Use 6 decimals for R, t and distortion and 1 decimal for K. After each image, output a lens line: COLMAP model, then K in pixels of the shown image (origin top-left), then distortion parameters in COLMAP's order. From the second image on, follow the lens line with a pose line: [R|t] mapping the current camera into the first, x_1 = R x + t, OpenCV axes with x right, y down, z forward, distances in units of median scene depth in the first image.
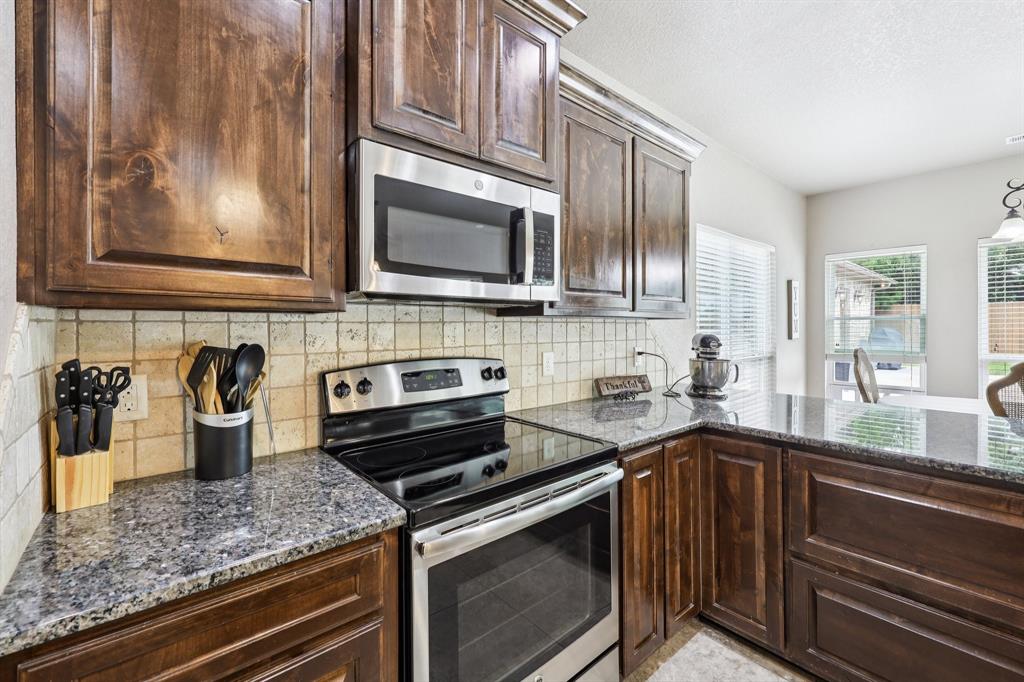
lens RADIAL K [[421.1, 0, 509.5], [0, 421.1, 328.7], [0, 0, 1]] dist [0.000761, 0.000183]
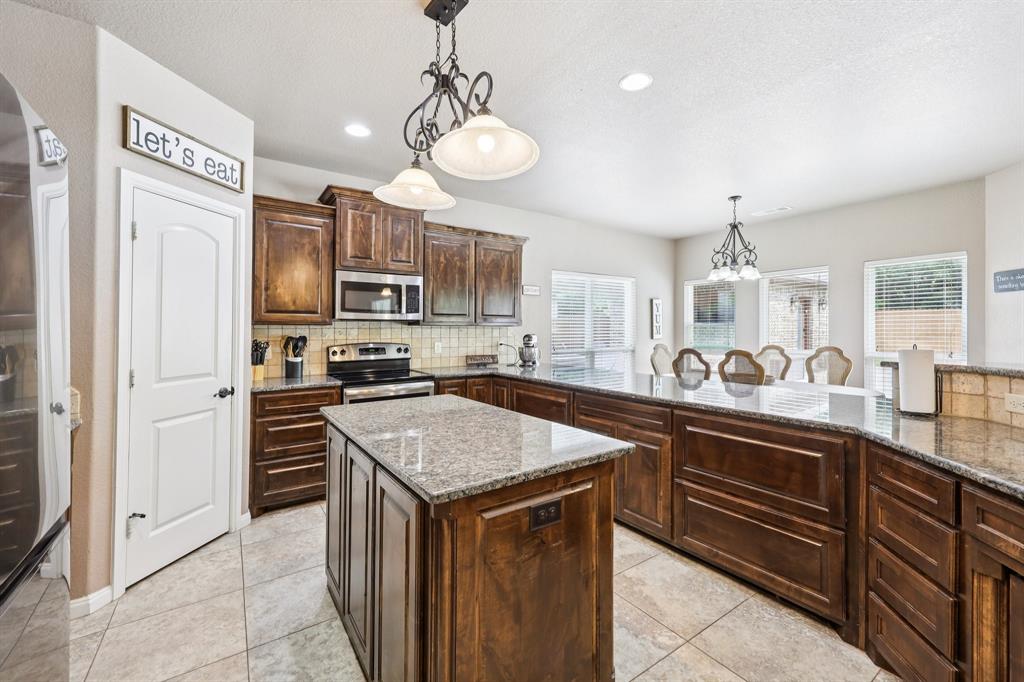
lens RADIAL K [[421.1, 0, 513.8], [0, 421.1, 325.8], [0, 0, 1]] dist [0.000761, 0.000183]
pose [[0.995304, 0.002682, -0.096764, 1.166695], [-0.003684, 0.999941, -0.010172, -0.010057], [0.096731, 0.010481, 0.995255, -1.830981]]
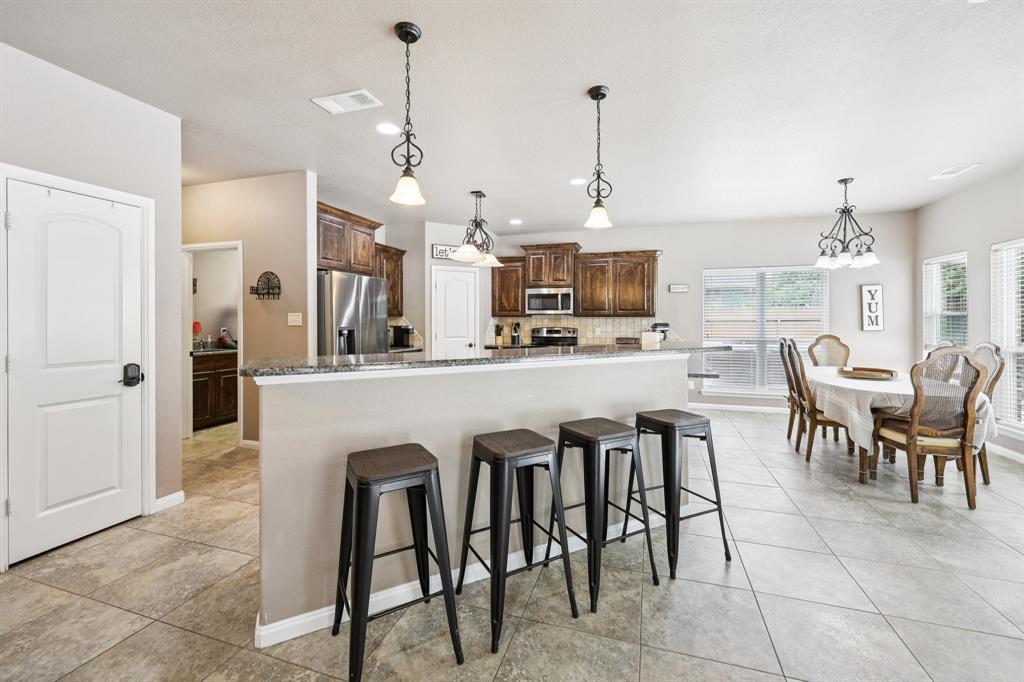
lens RADIAL K [[421.1, 0, 514.2], [0, 421.1, 316.5], [0, 0, 1]] dist [0.000761, 0.000183]
pose [[0.531112, -0.000167, -0.847302, 4.295716], [-0.004158, 0.999987, -0.002803, -0.031152], [0.847292, 0.005012, 0.531104, -2.152829]]
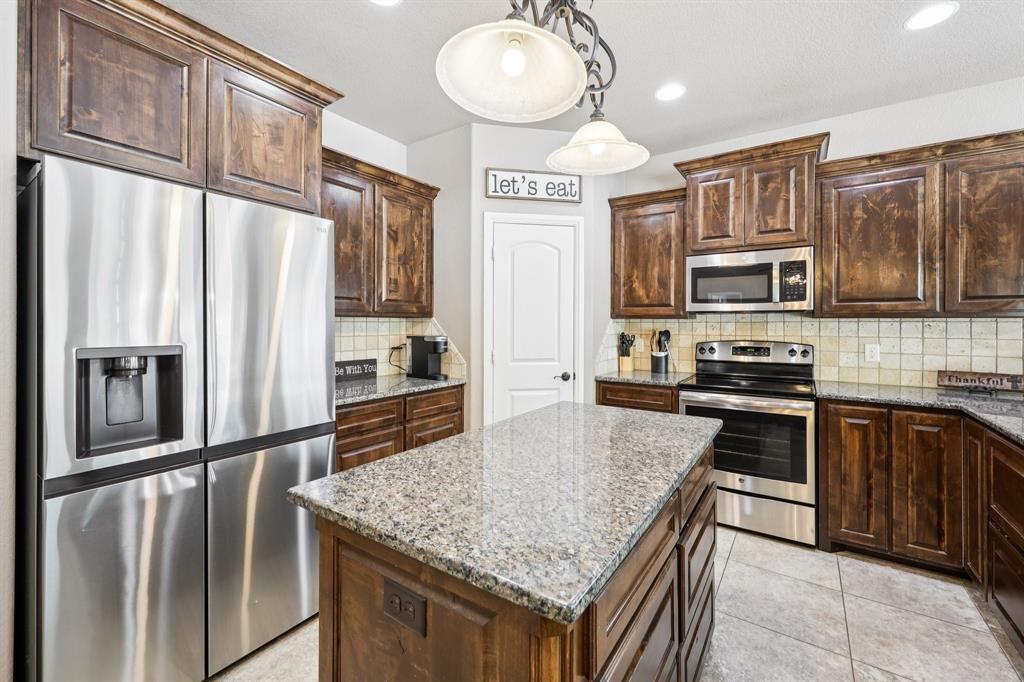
lens RADIAL K [[421.1, 0, 510.8], [0, 421.1, 320.2], [0, 0, 1]] dist [0.000761, 0.000183]
pose [[0.267437, -0.000256, -0.963575, 1.858440], [-0.005312, 0.999984, -0.001740, -0.019382], [0.963561, 0.005584, 0.267431, -0.793071]]
